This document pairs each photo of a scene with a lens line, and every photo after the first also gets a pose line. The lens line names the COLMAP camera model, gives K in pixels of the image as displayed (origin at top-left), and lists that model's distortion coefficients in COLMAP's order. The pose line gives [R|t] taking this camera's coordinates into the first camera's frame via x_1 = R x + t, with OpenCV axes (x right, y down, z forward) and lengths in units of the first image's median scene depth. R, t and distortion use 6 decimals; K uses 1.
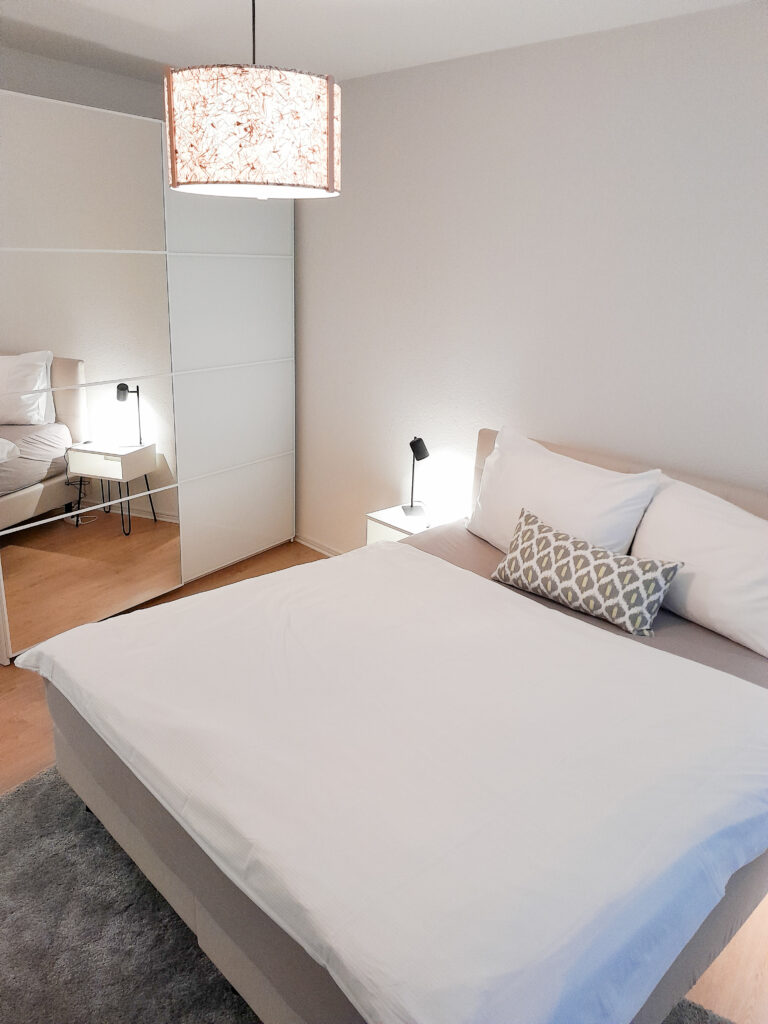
lens RADIAL K [[793.9, 0, 384.0], [0, 793.9, 512.0], [0, 0, 1]] dist [0.051134, -0.167269]
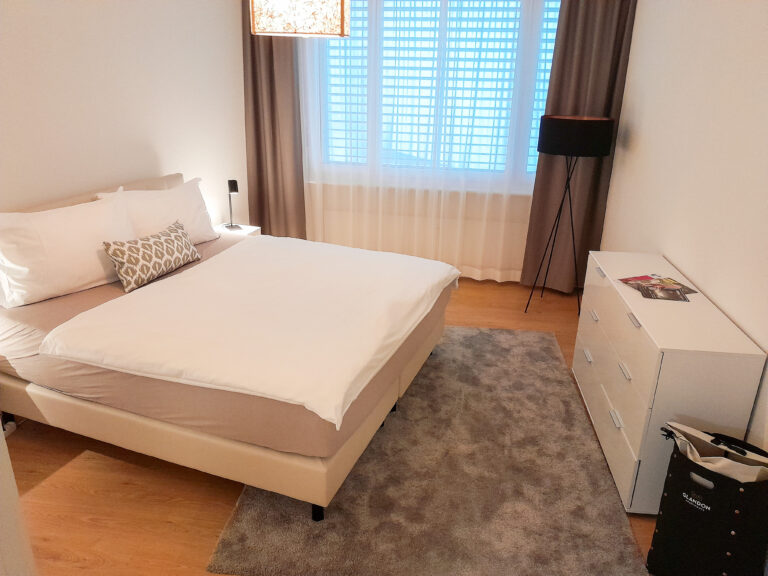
lens RADIAL K [[595.4, 0, 384.0], [0, 595.4, 288.0], [0, 0, 1]] dist [0.051134, -0.167269]
pose [[-0.462549, -0.346613, 0.816032, -1.024269], [0.245106, 0.834547, 0.493411, -0.366624], [-0.852039, 0.428241, -0.301062, 1.011779]]
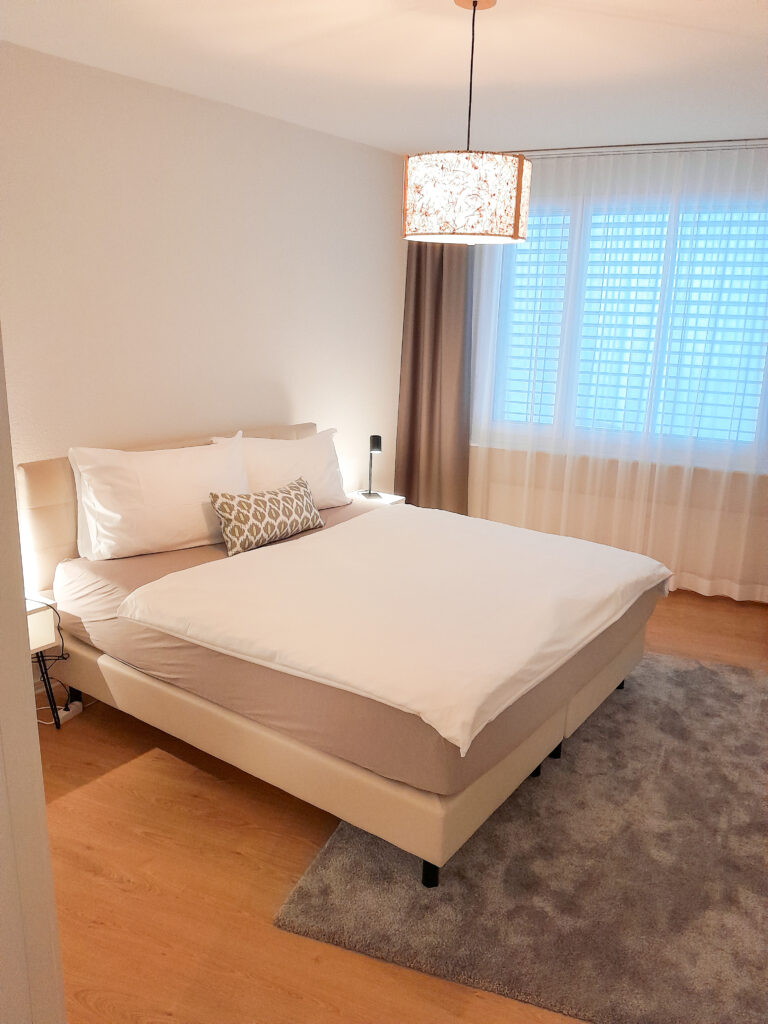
lens RADIAL K [[793.9, 0, 384.0], [0, 793.9, 512.0], [0, 0, 1]] dist [0.051134, -0.167269]
pose [[-0.215906, -0.272269, 0.937686, -1.053819], [0.272796, 0.905274, 0.325670, -0.312734], [-0.937532, 0.326111, -0.121180, 0.992964]]
